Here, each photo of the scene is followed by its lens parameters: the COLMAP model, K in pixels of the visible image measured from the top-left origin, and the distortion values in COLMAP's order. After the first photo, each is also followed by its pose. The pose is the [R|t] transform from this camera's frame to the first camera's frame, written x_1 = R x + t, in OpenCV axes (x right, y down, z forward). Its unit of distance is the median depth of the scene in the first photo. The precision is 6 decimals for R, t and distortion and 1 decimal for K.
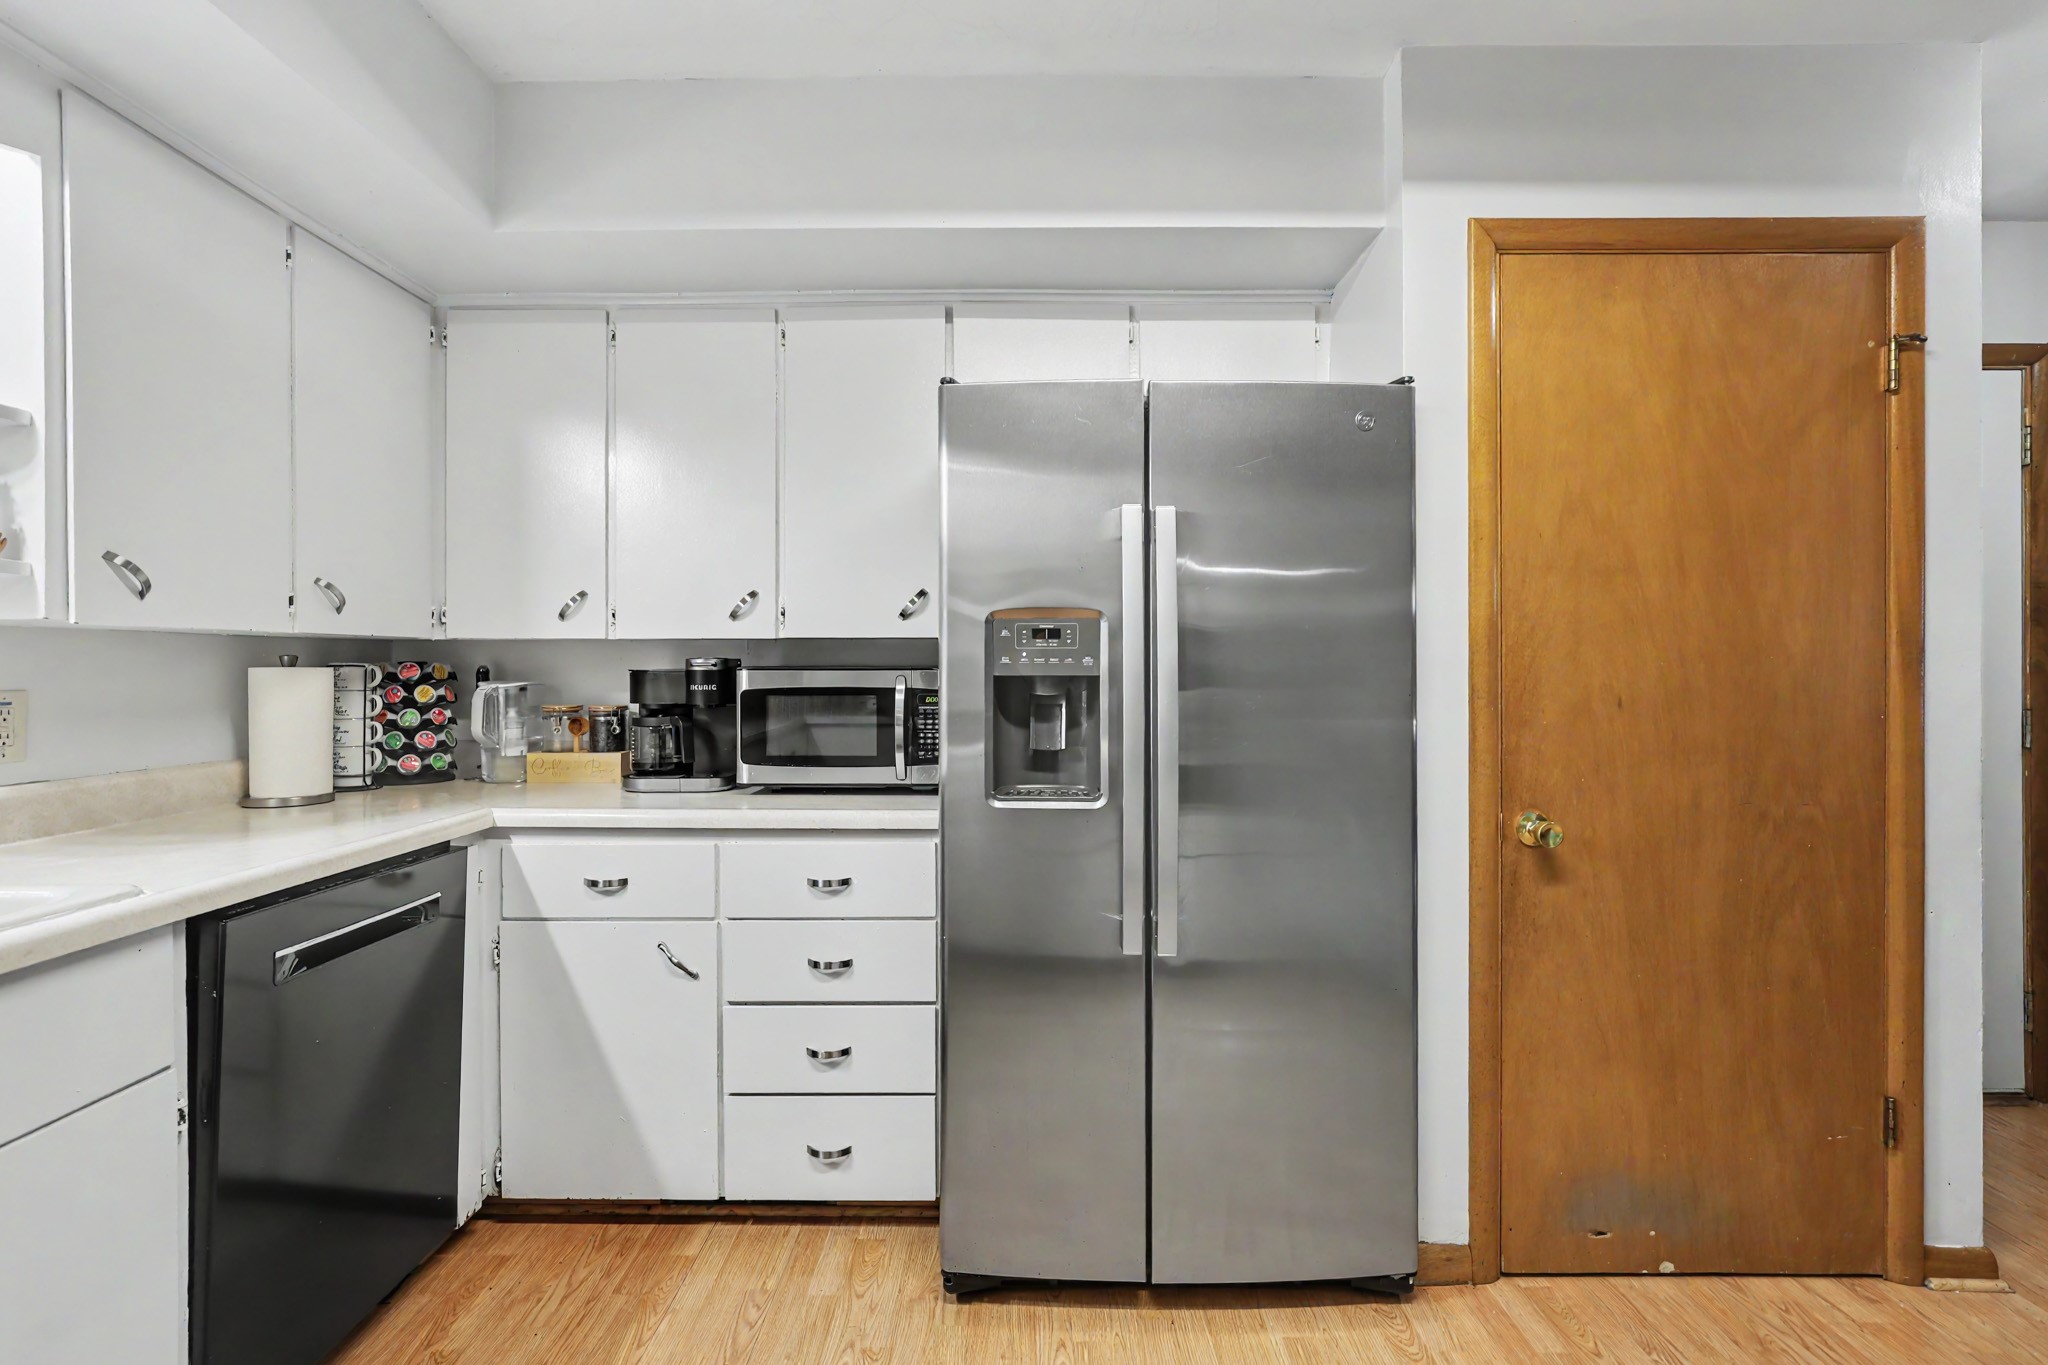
lens RADIAL K [[956.5, 0, 1021.0], [0, 956.5, 666.5], [0, 0, 1]] dist [-0.006052, 0.000242]
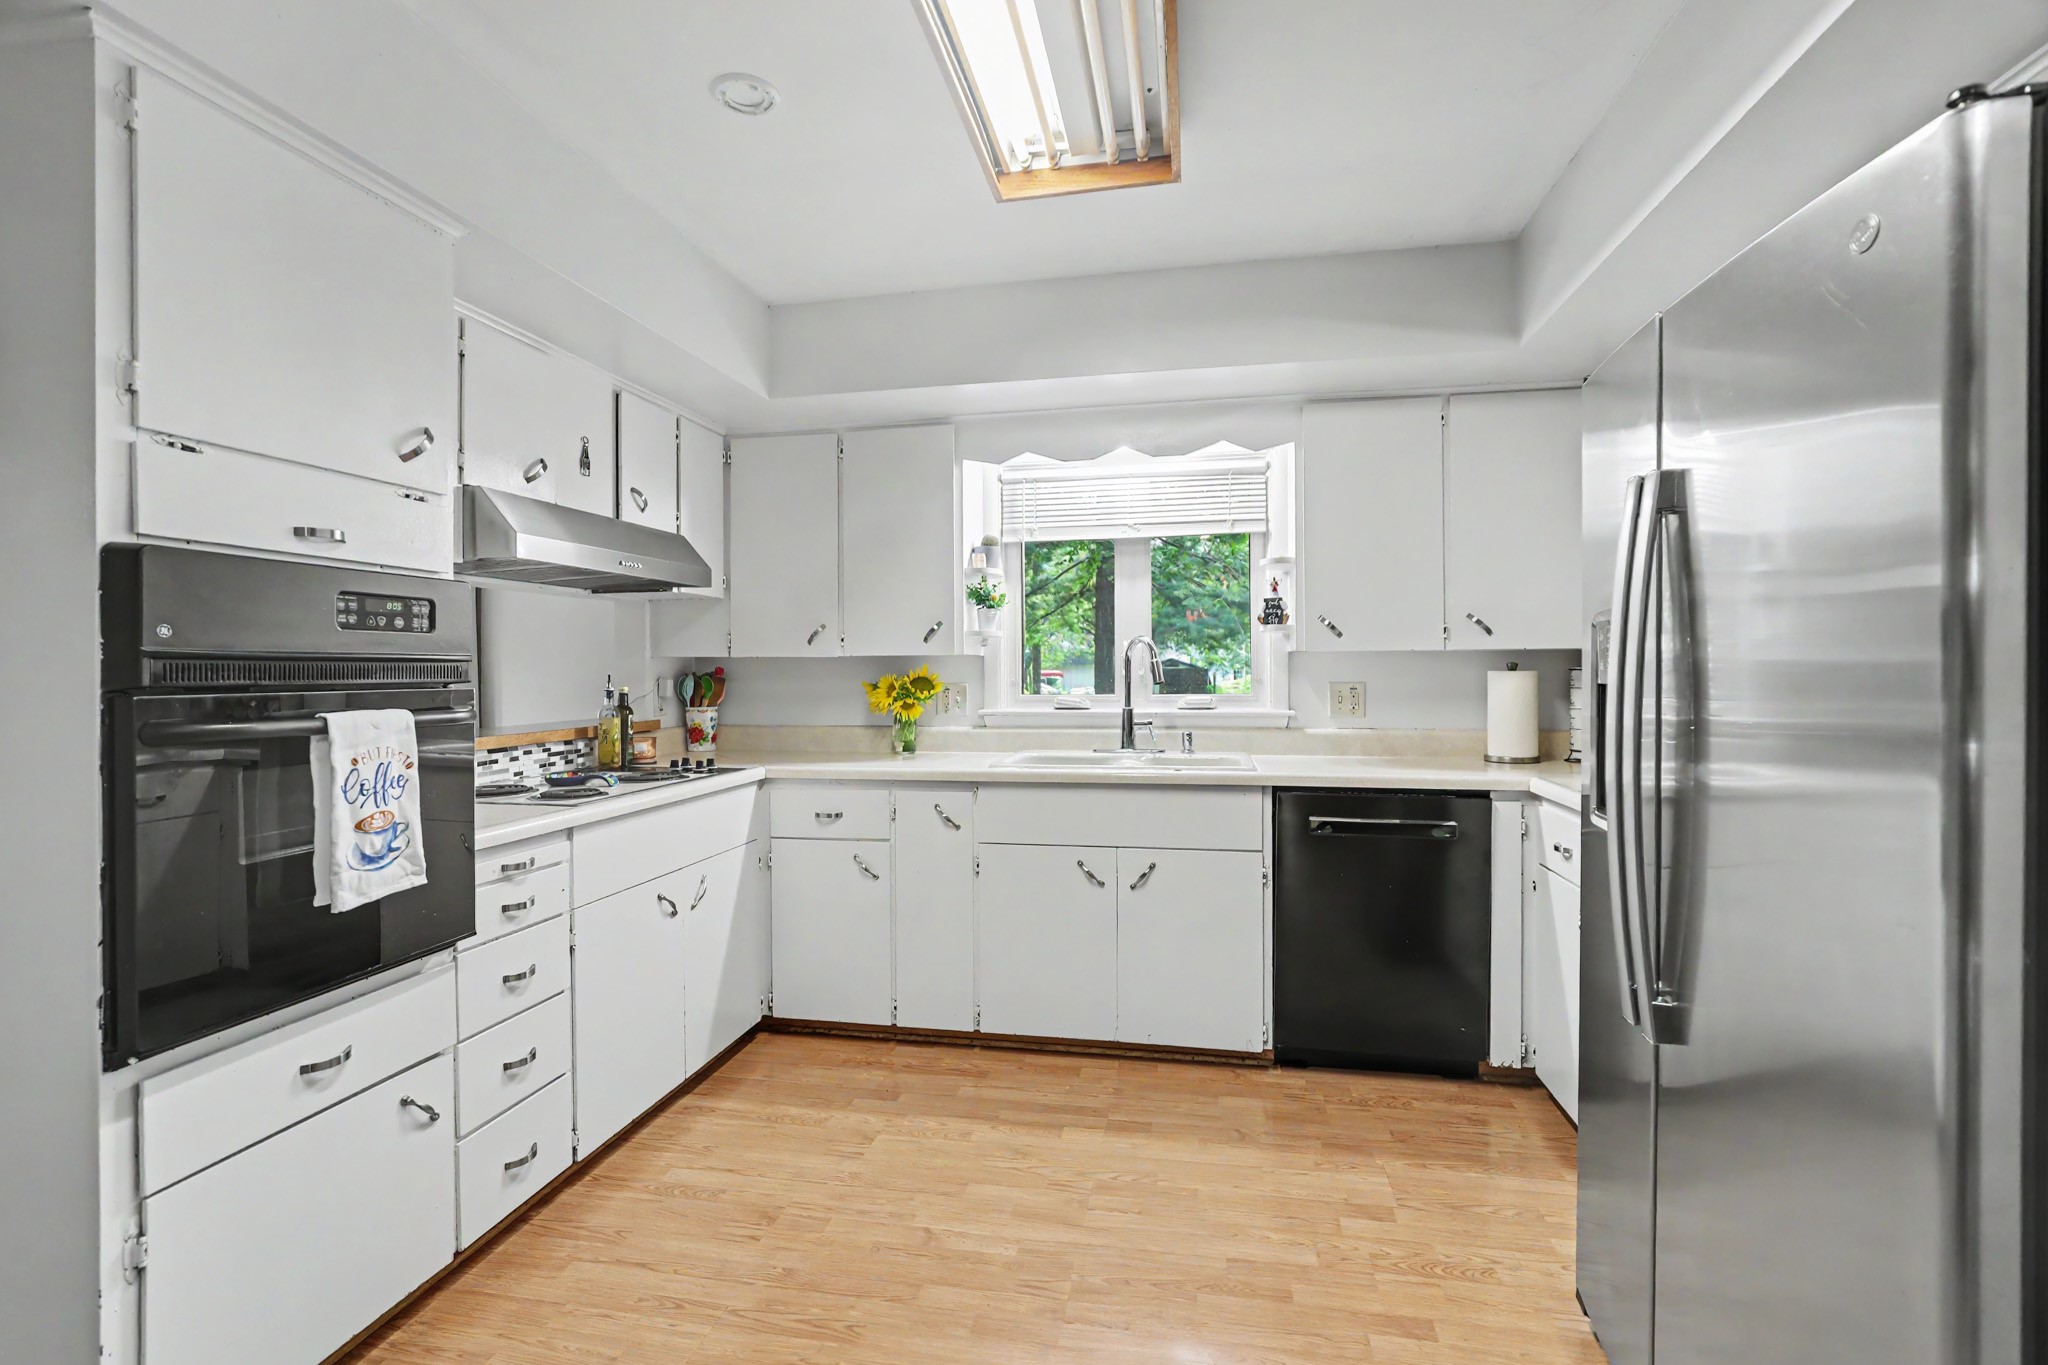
lens RADIAL K [[945.0, 0, 1023.1], [0, 945.0, 677.9], [0, 0, 1]] dist [-0.019892, 0.000694]
pose [[-0.189078, 0.011645, -0.981893, 0.866057], [0.001711, 0.999932, 0.011530, -0.007220], [0.981961, 0.000500, -0.189085, 0.548886]]
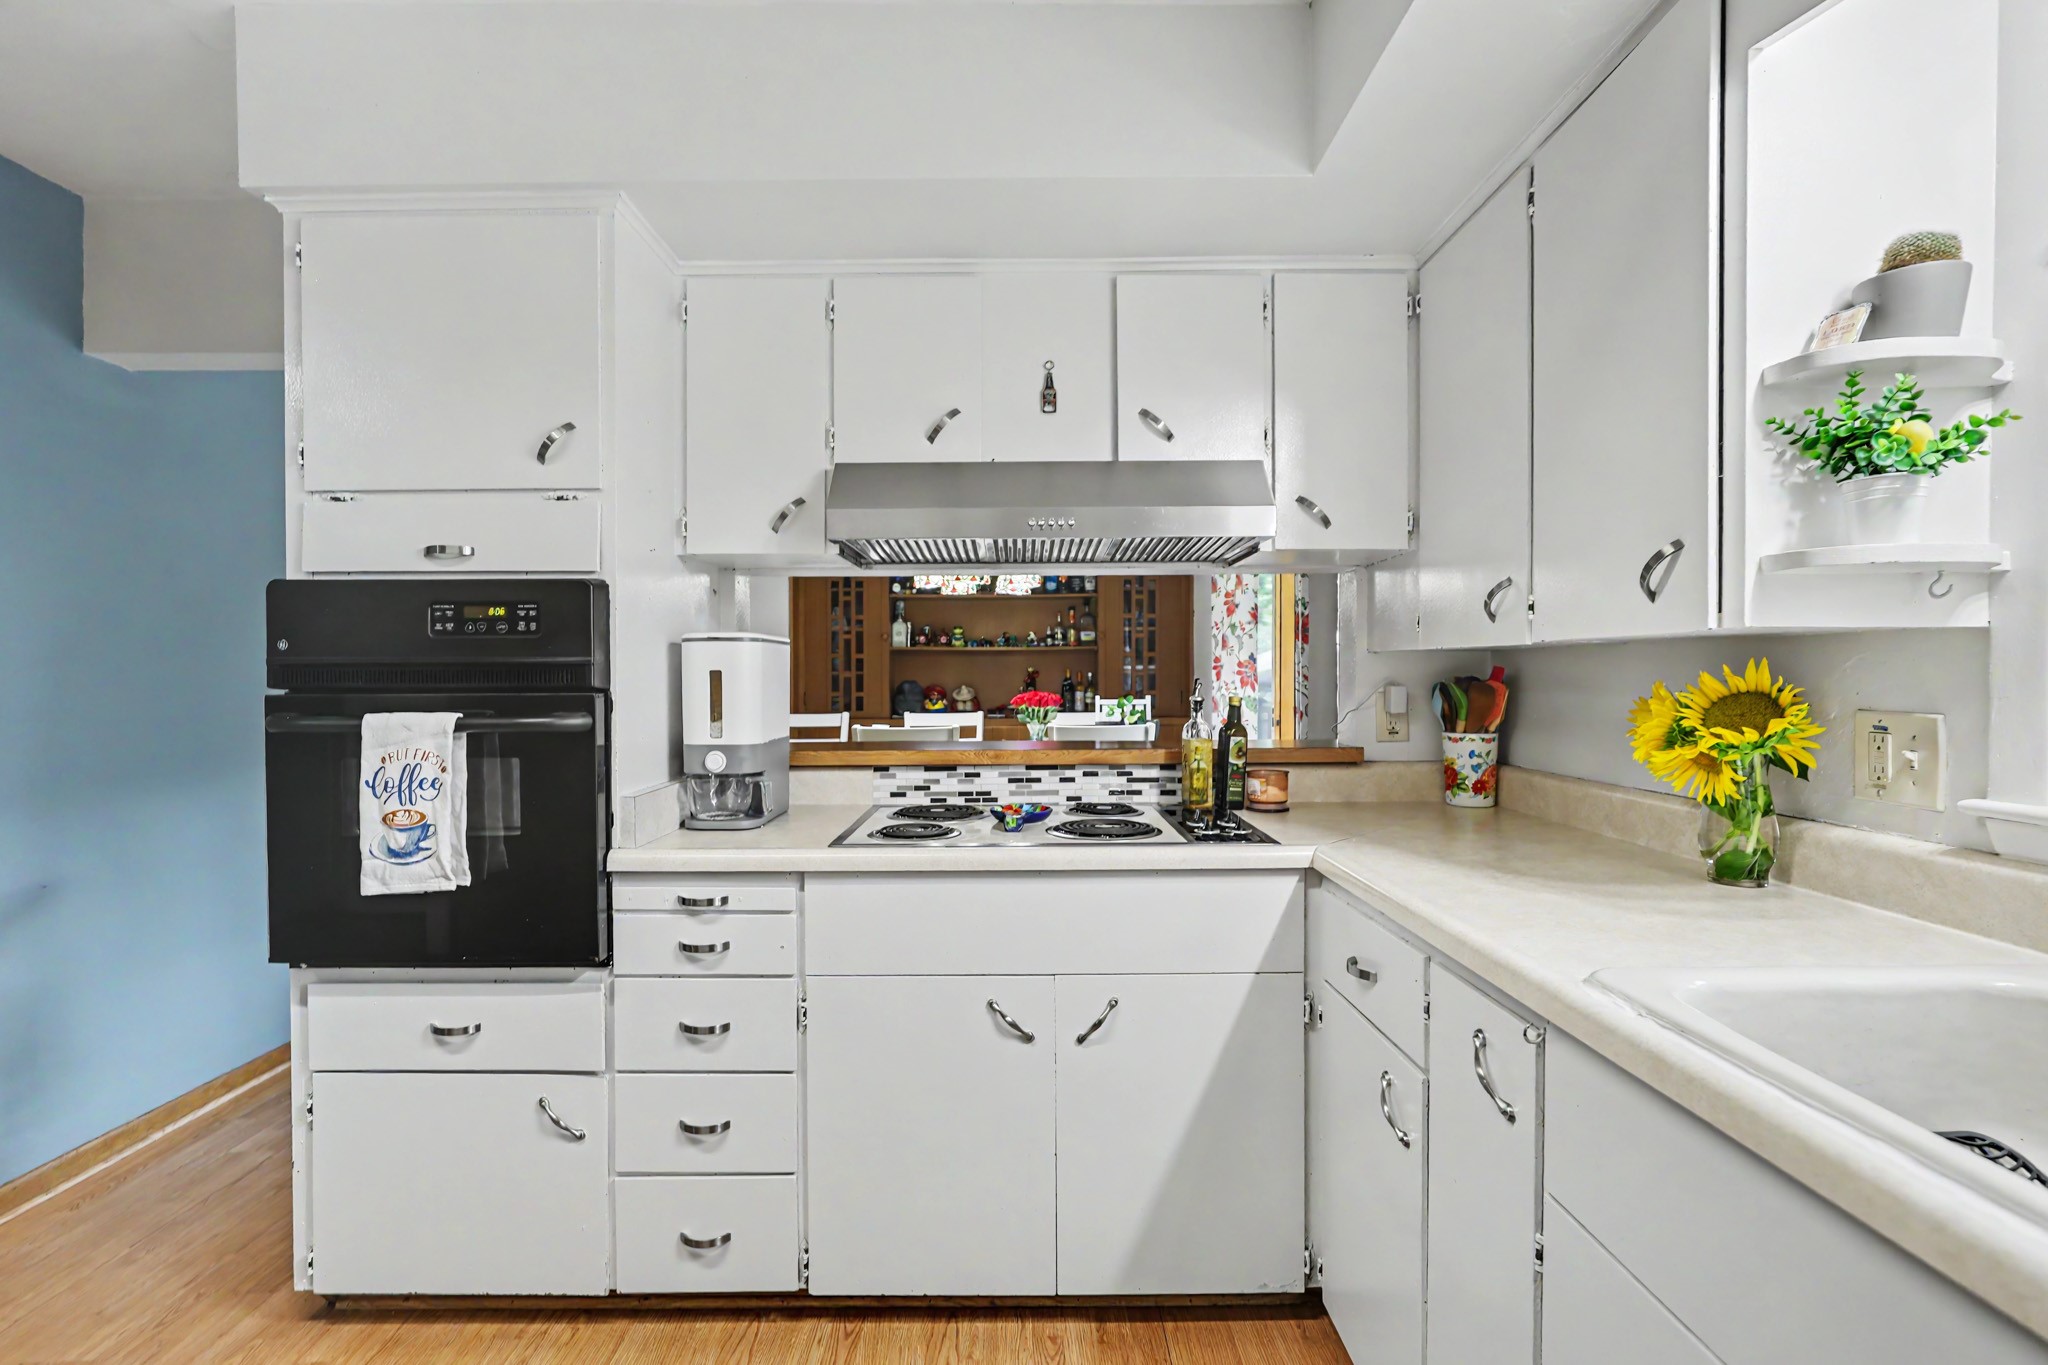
lens RADIAL K [[922.8, 0, 1021.7], [0, 922.8, 689.7], [0, 0, 1]] dist [-0.002548, -0.000062]
pose [[-0.999974, 0.005072, -0.005090, -0.293499], [0.004966, 0.999775, 0.020639, -0.006405], [0.005193, 0.020613, -0.999774, 0.673740]]
